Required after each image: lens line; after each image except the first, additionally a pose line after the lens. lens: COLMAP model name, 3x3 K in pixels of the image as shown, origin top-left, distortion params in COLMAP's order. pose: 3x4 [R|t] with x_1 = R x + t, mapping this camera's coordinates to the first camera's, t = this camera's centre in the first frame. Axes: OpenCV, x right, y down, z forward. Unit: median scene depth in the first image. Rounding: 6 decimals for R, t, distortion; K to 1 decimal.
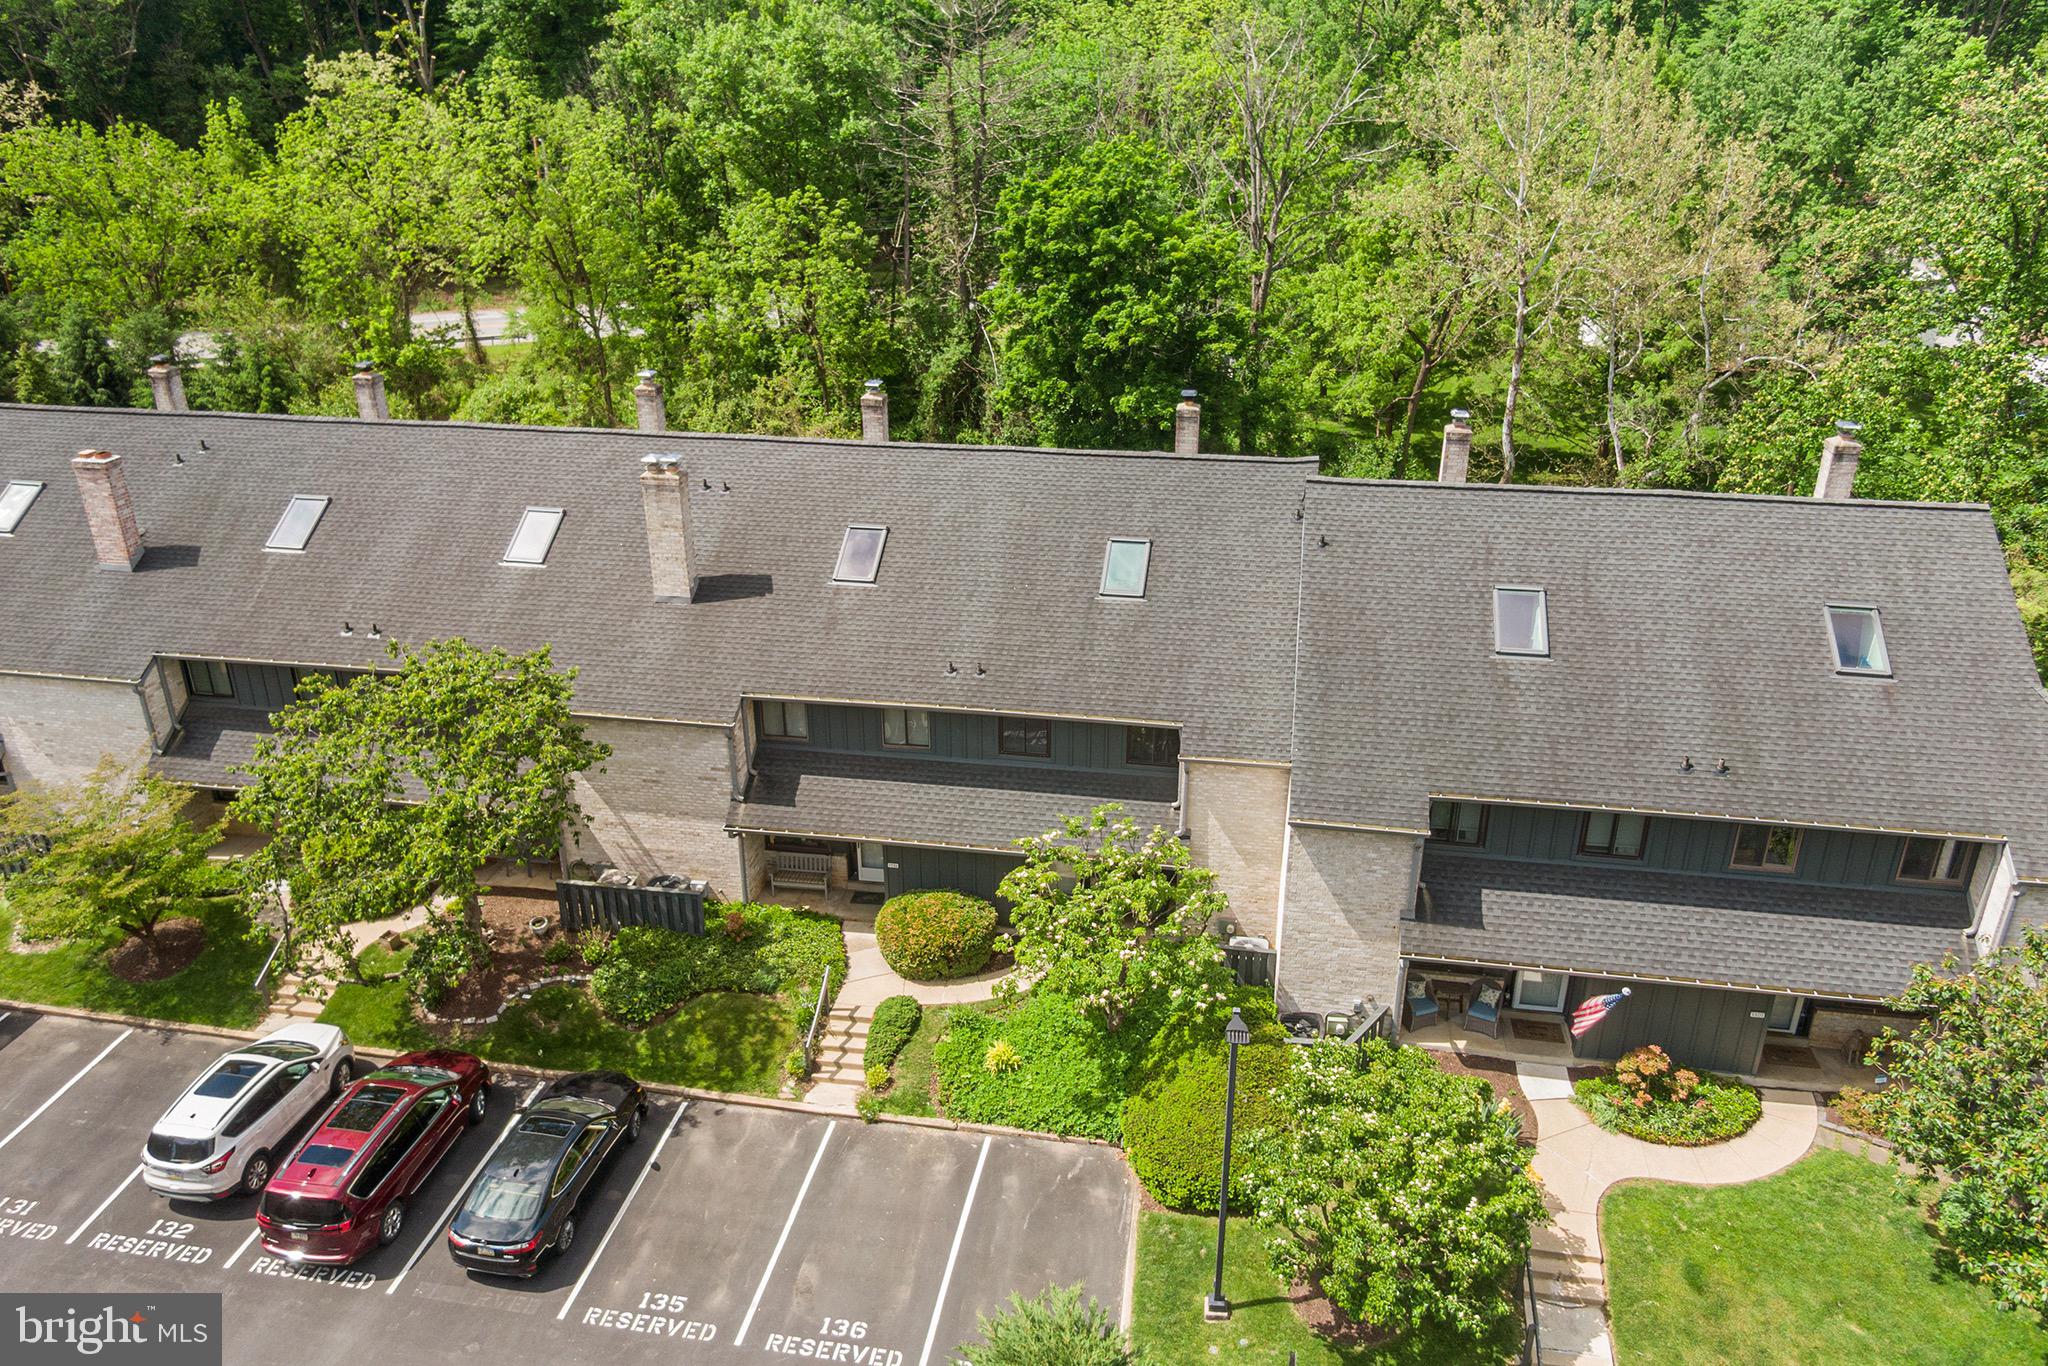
lens RADIAL K [[1504.5, 0, 1051.1], [0, 1504.5, 668.8], [0, 0, 1]] dist [0.031908, -0.054816]
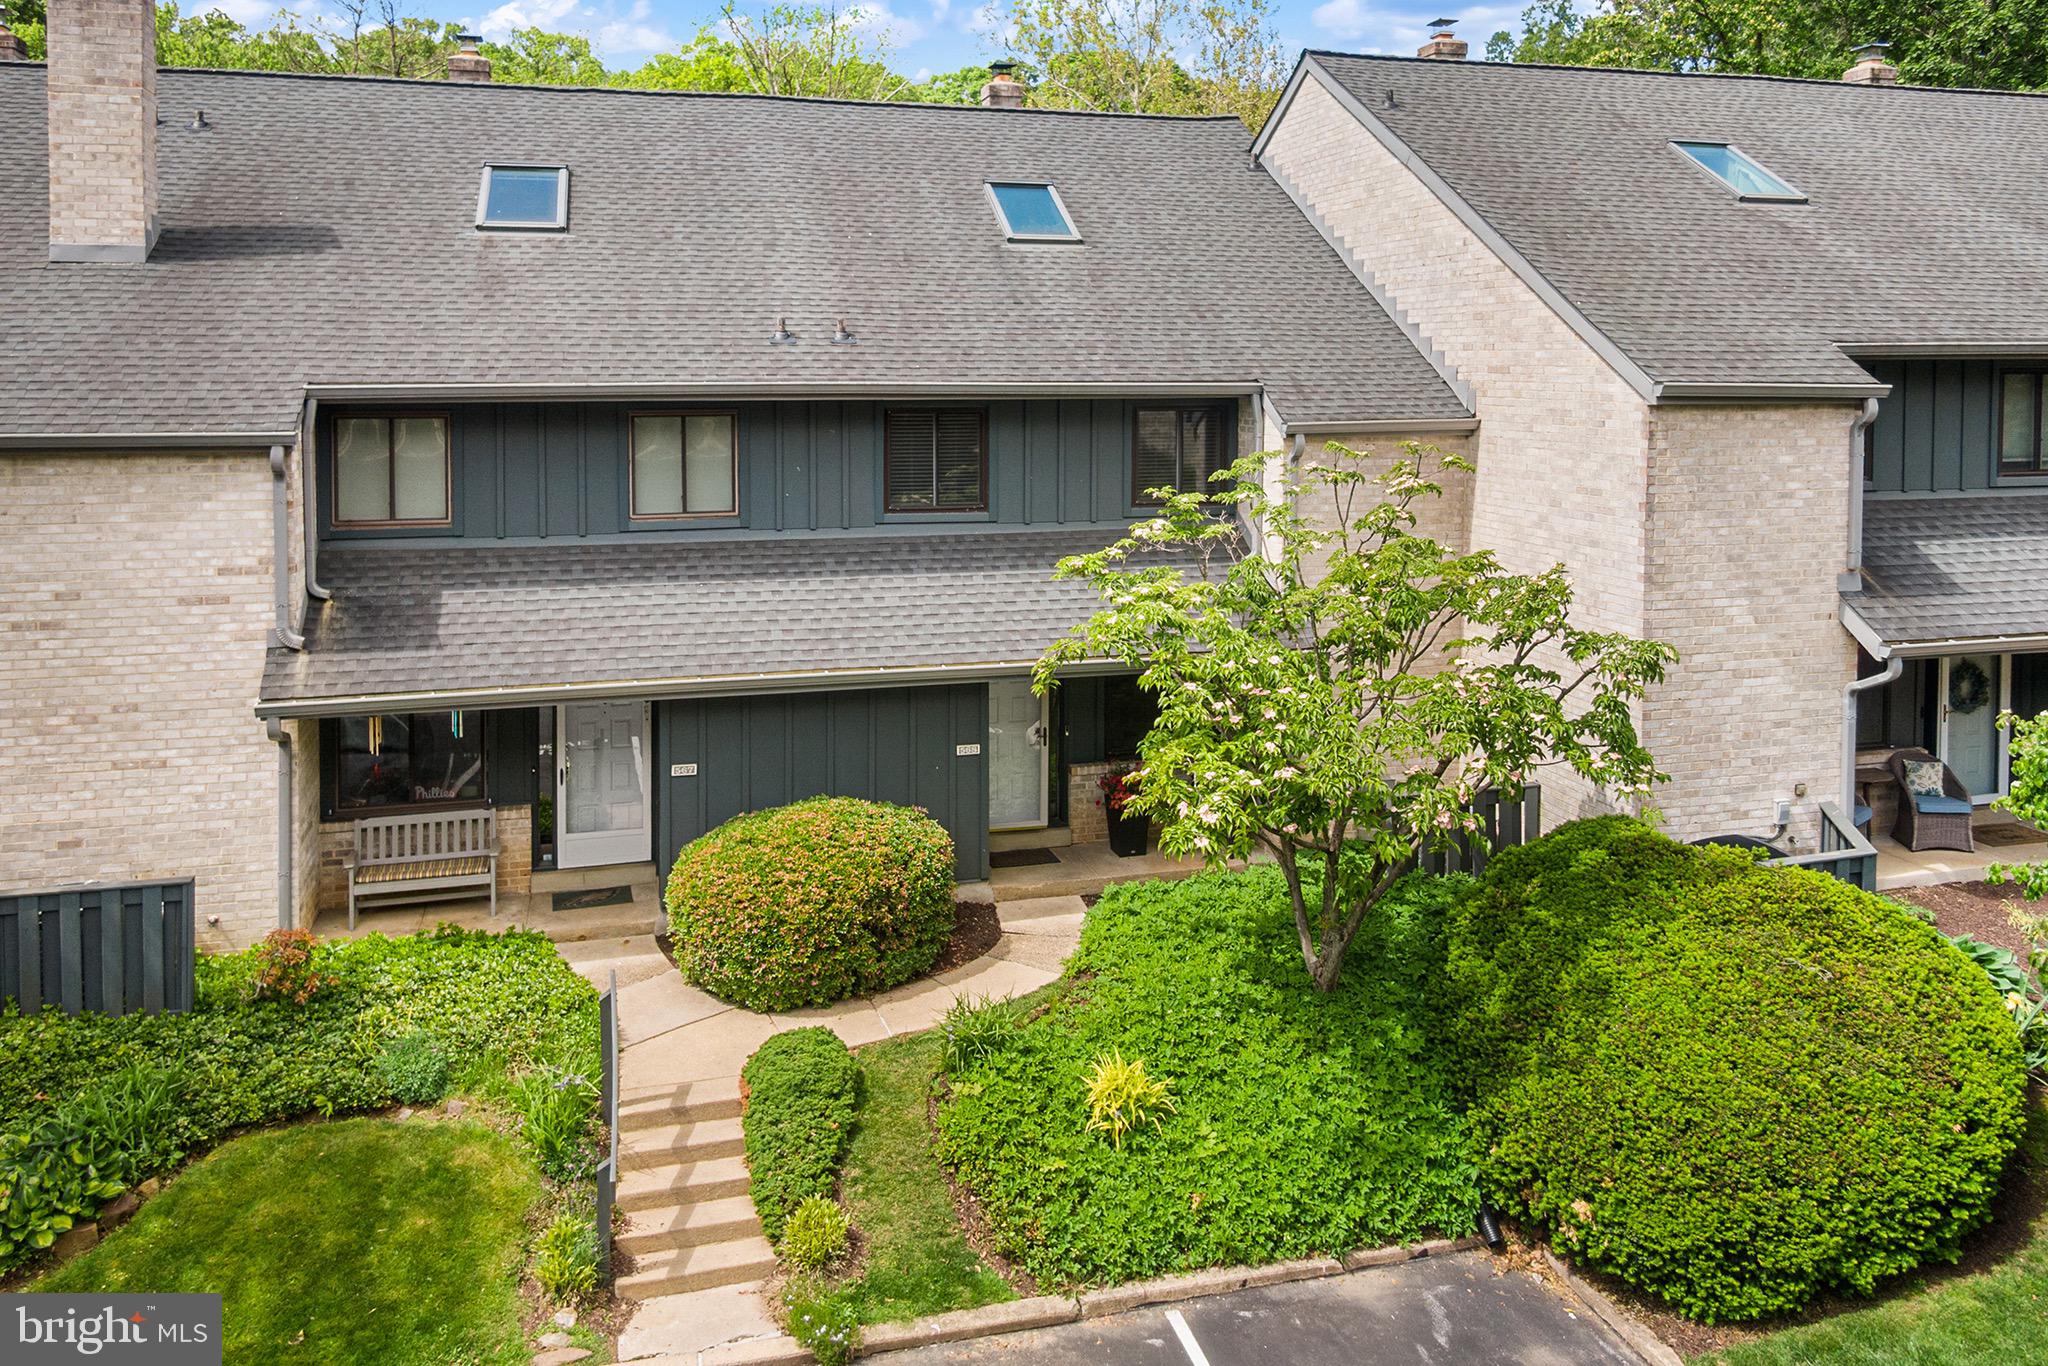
lens RADIAL K [[1582.2, 0, 1056.4], [0, 1582.2, 392.8], [0, 0, 1]] dist [0.003336, 0.000997]
pose [[0.904670, -0.010619, 0.425980, -0.204950], [0.170534, 0.925162, -0.339107, 0.207378], [-0.390499, 0.379424, 0.838778, 0.545753]]
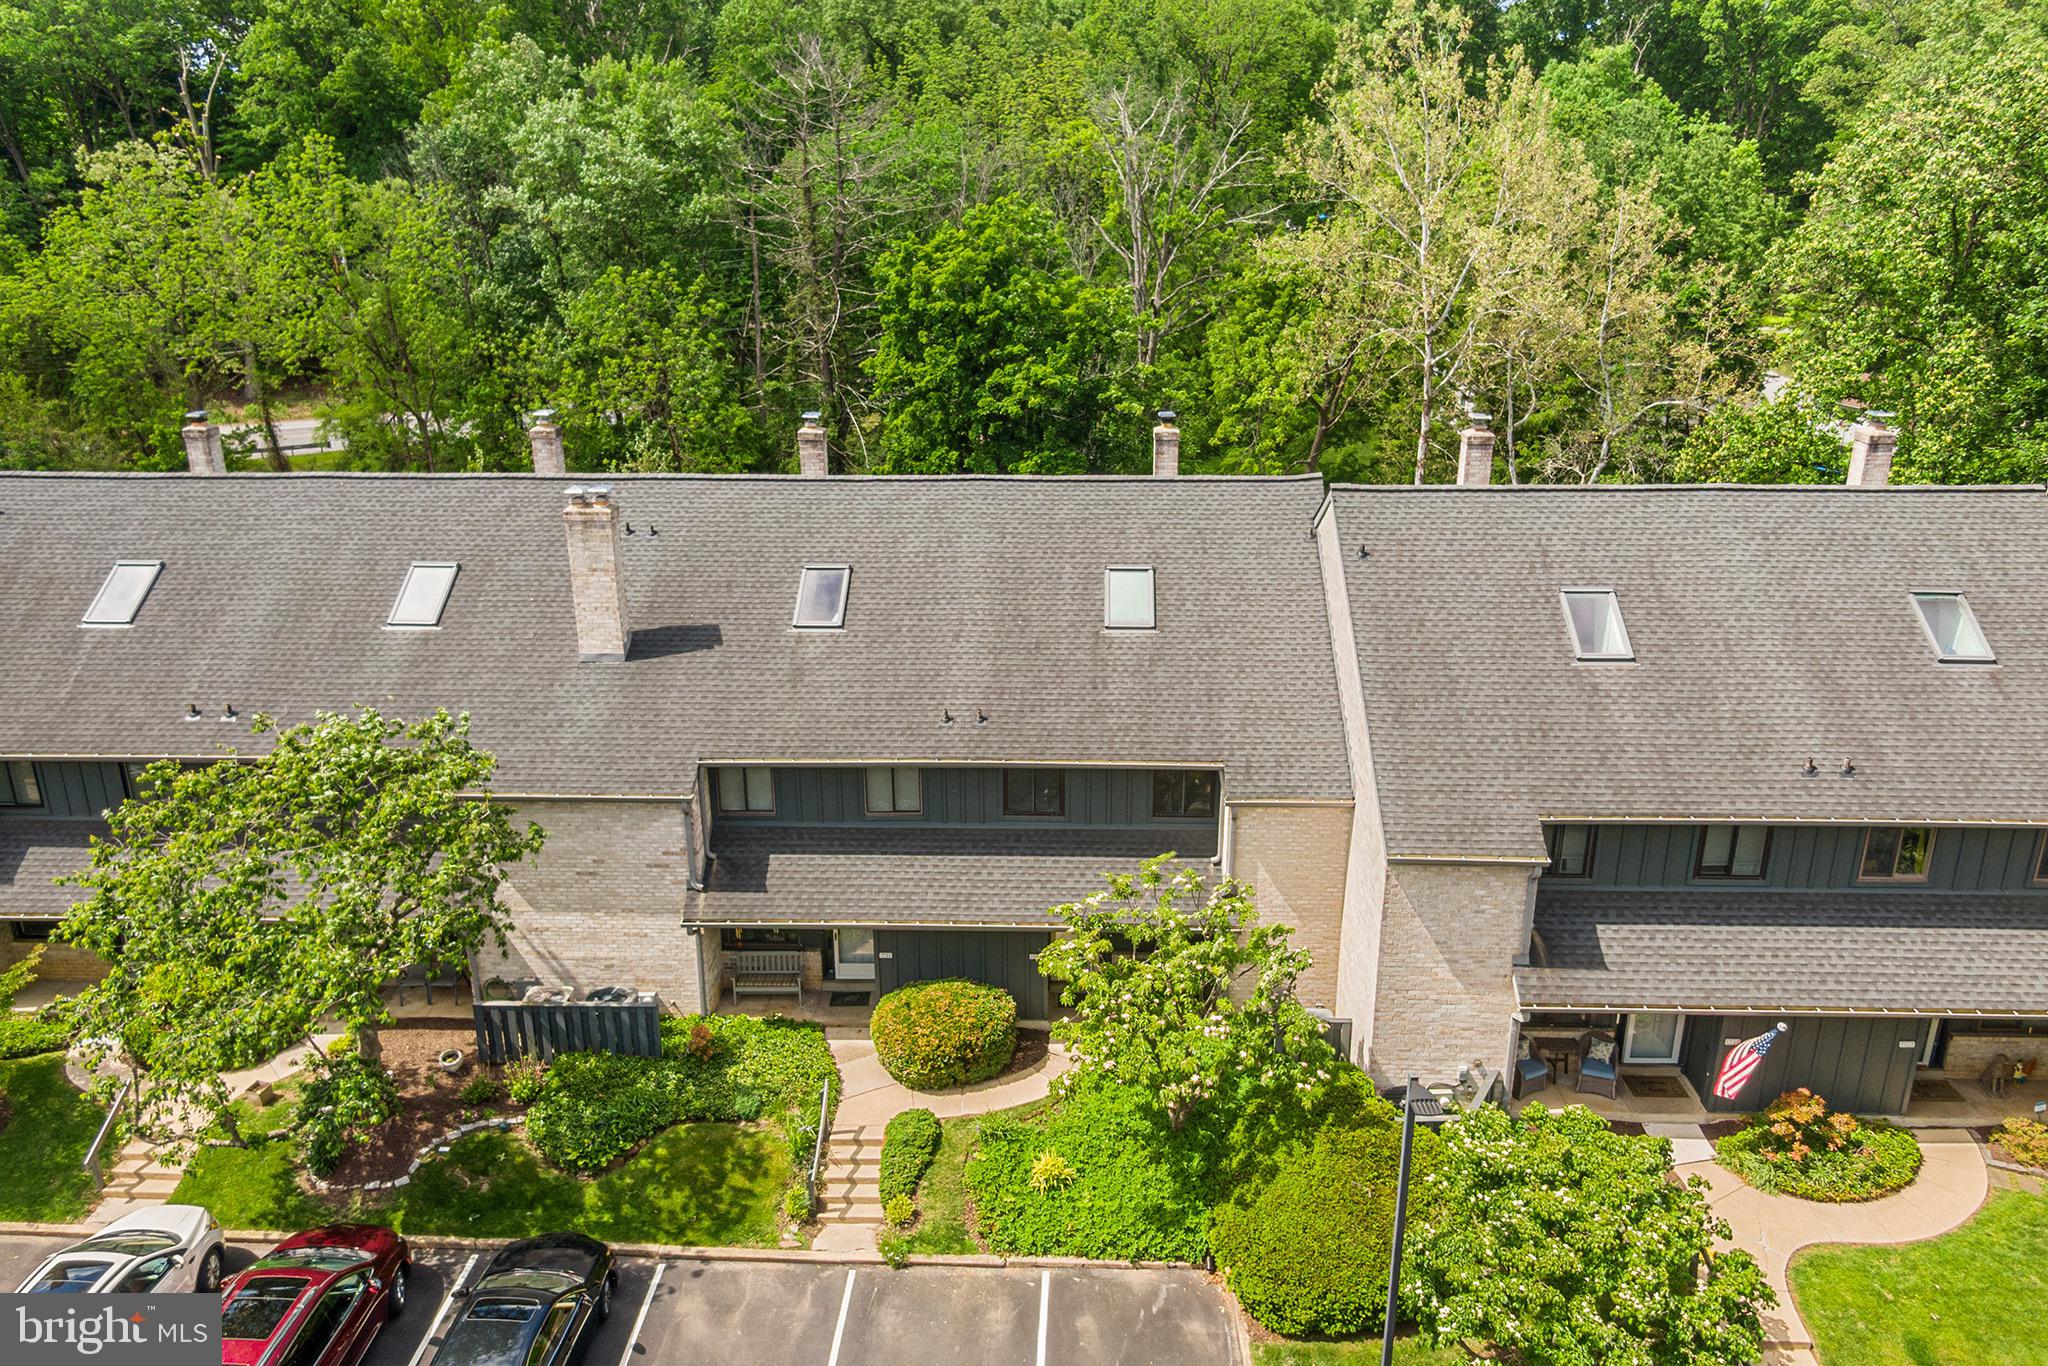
lens RADIAL K [[1504.5, 0, 1051.5], [0, 1504.5, 664.7], [0, 0, 1]] dist [0.031908, -0.054816]
pose [[0.990637, -0.045596, 0.128681, -0.116607], [0.056234, 0.995185, -0.080280, 0.042295], [-0.124401, 0.086765, 0.988431, 0.139912]]
